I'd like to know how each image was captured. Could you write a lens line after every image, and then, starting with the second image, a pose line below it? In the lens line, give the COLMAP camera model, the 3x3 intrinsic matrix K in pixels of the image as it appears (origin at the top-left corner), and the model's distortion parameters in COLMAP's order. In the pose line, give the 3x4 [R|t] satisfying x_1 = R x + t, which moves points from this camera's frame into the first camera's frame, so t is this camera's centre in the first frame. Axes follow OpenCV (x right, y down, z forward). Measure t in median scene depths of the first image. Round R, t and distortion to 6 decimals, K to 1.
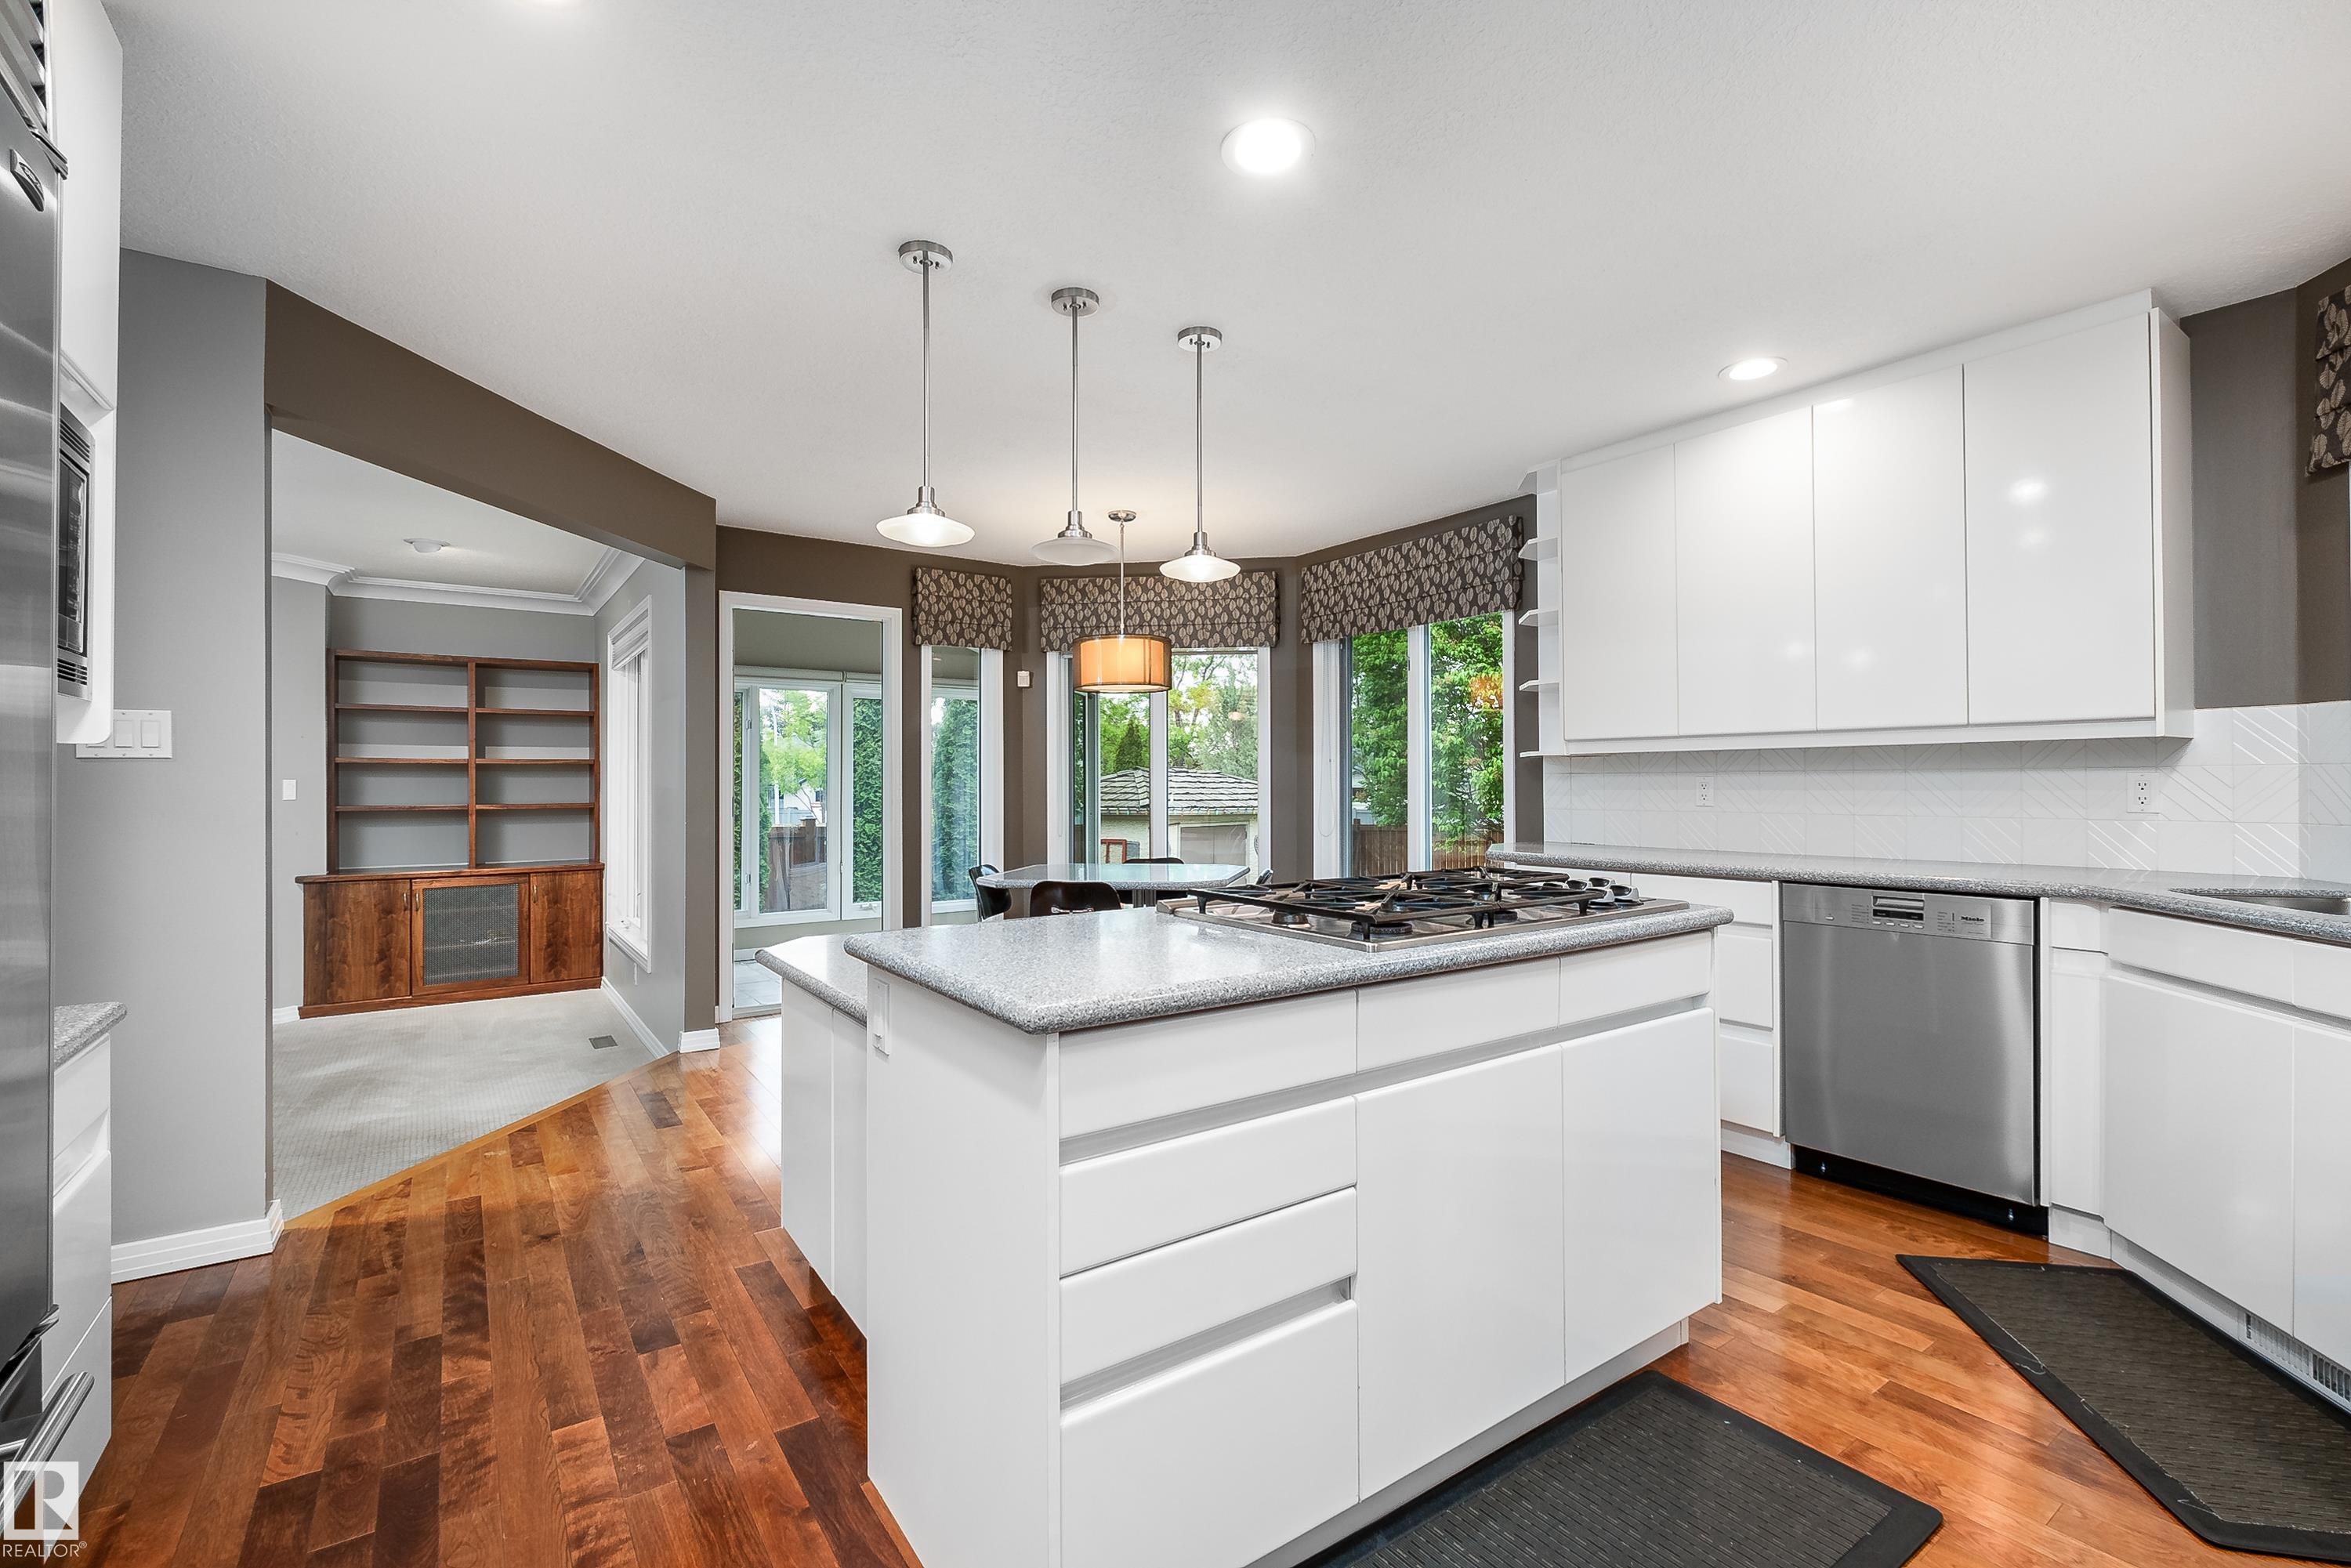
lens RADIAL K [[1021.2, 0, 1170.5], [0, 1021.2, 783.5], [0, 0, 1]] dist [0.003596, -0.004317]
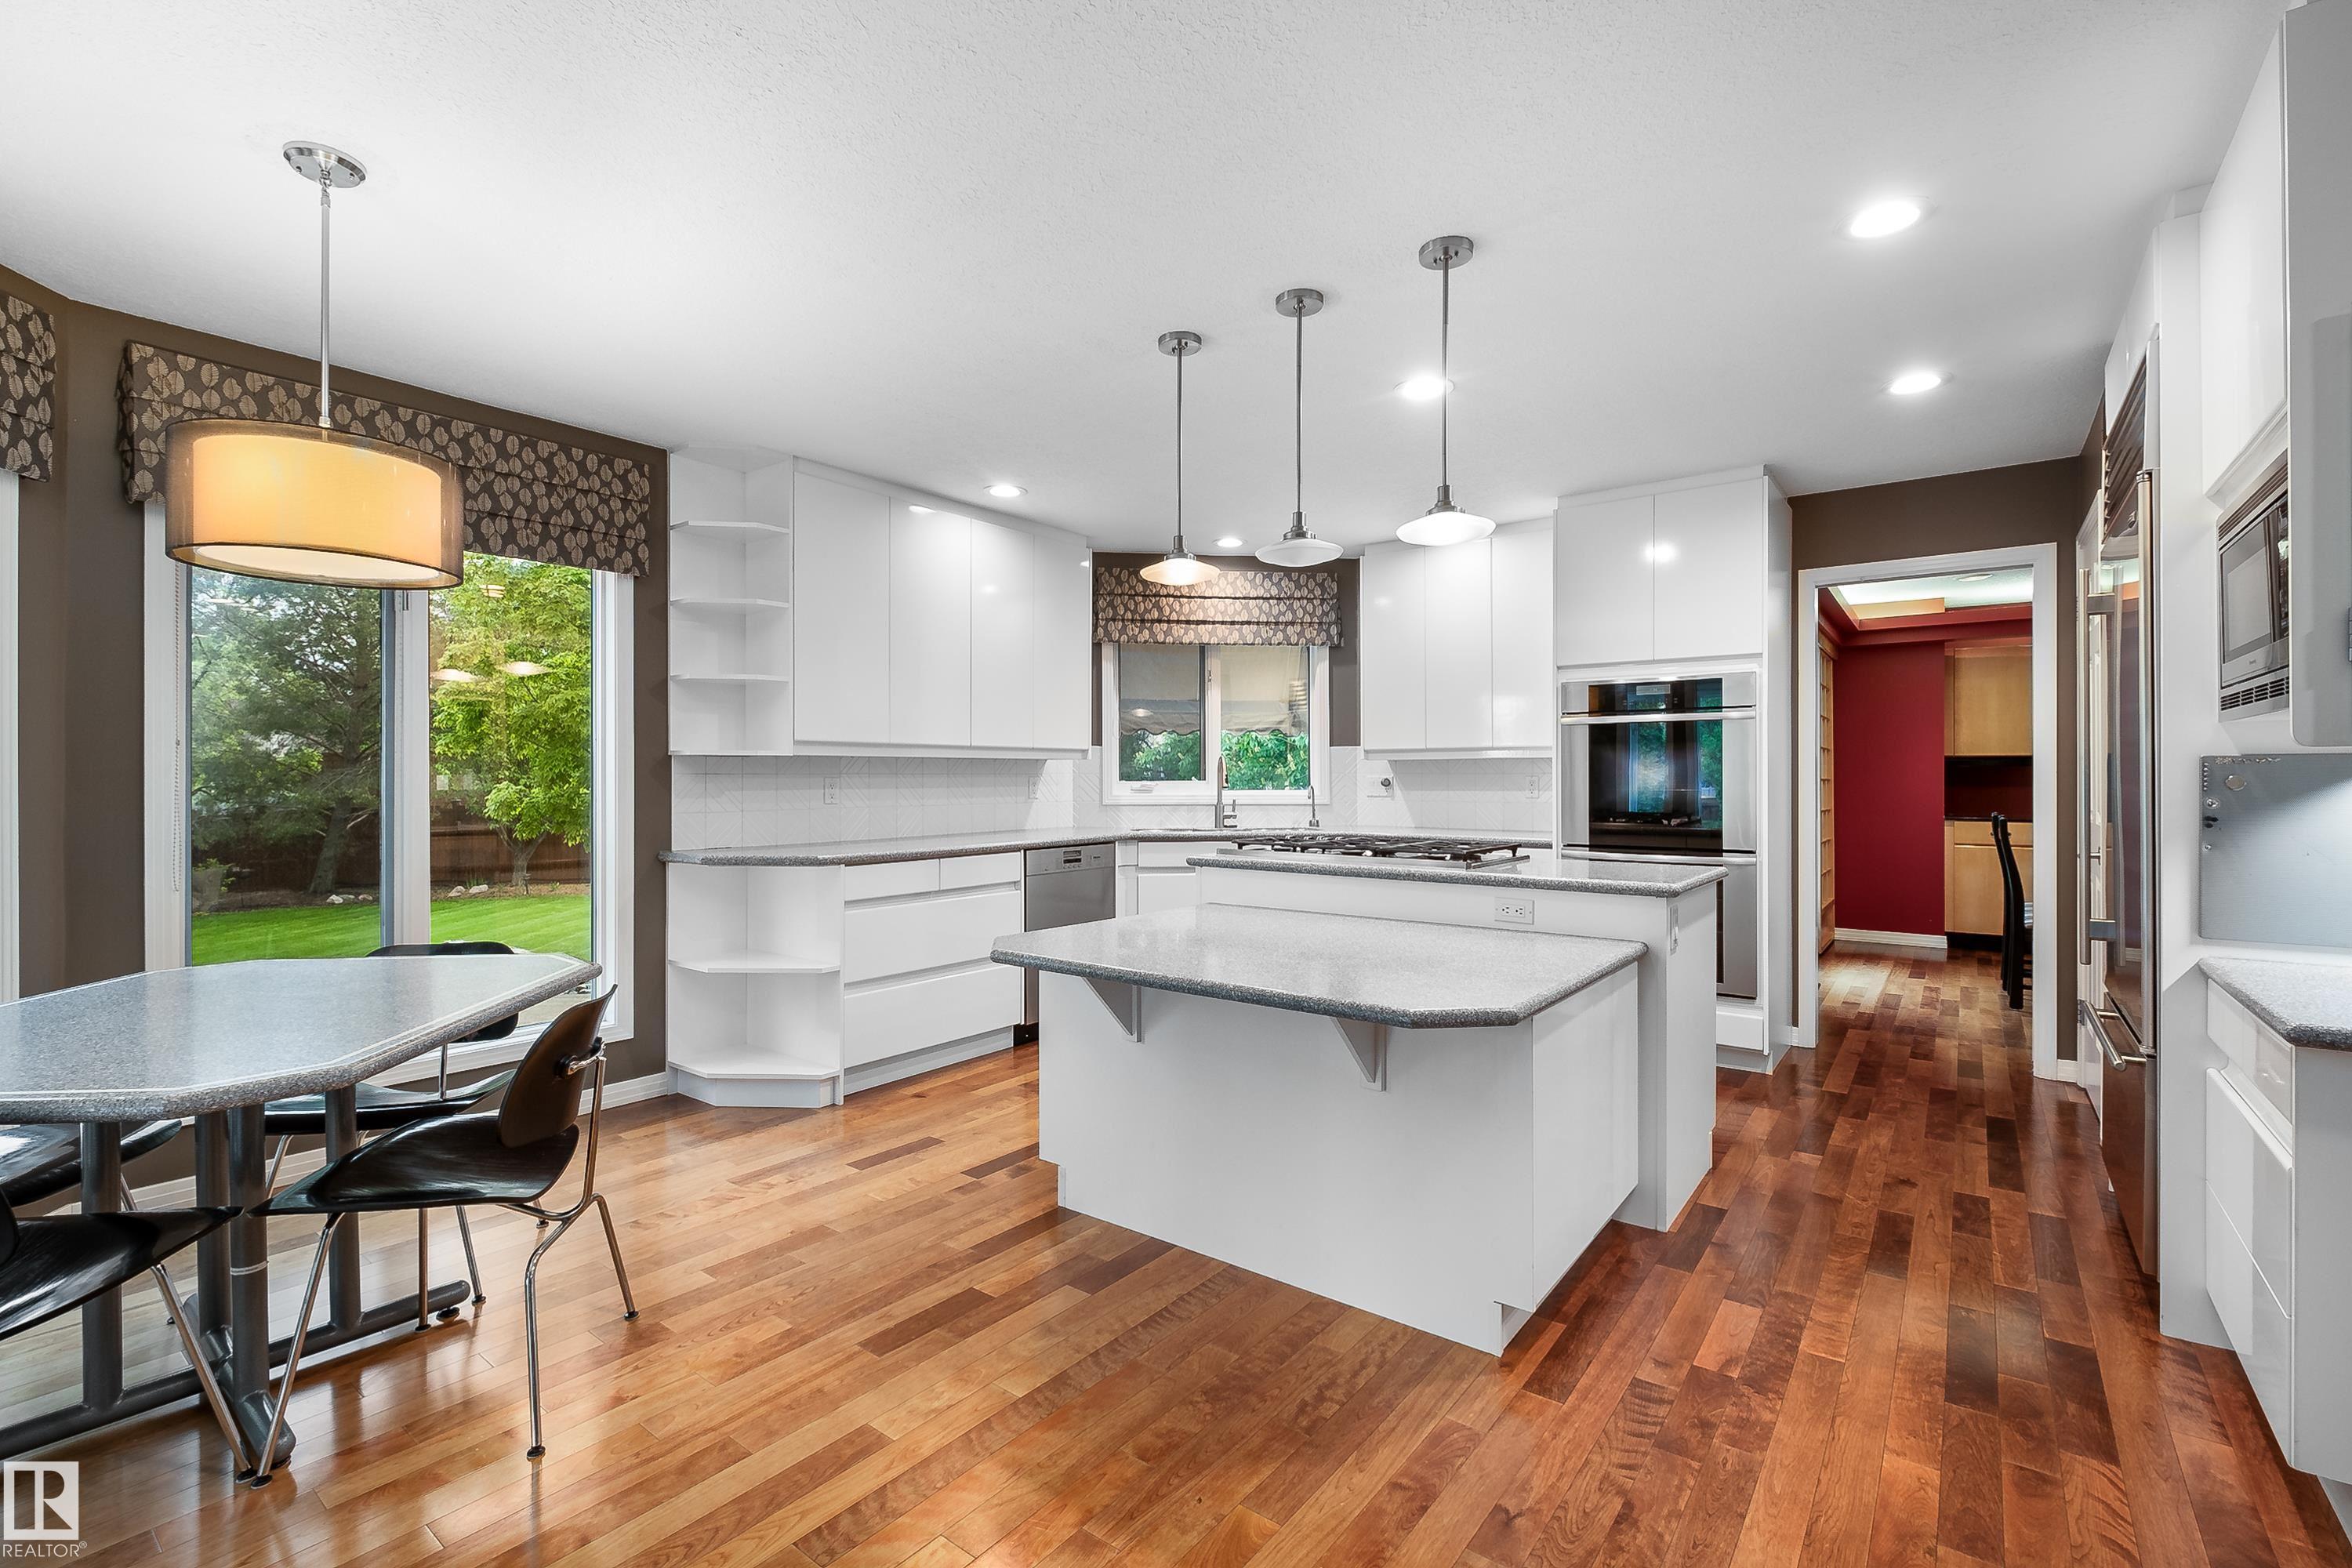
lens RADIAL K [[1035.2, 0, 1176.0], [0, 1035.2, 784.0], [0, 0, 1]] dist [0.002626, -0.000088]
pose [[-0.302660, -0.005197, 0.953084, -0.606170], [0.001176, 0.999982, 0.005826, -0.005459], [-0.953098, 0.002884, -0.302648, 0.843531]]
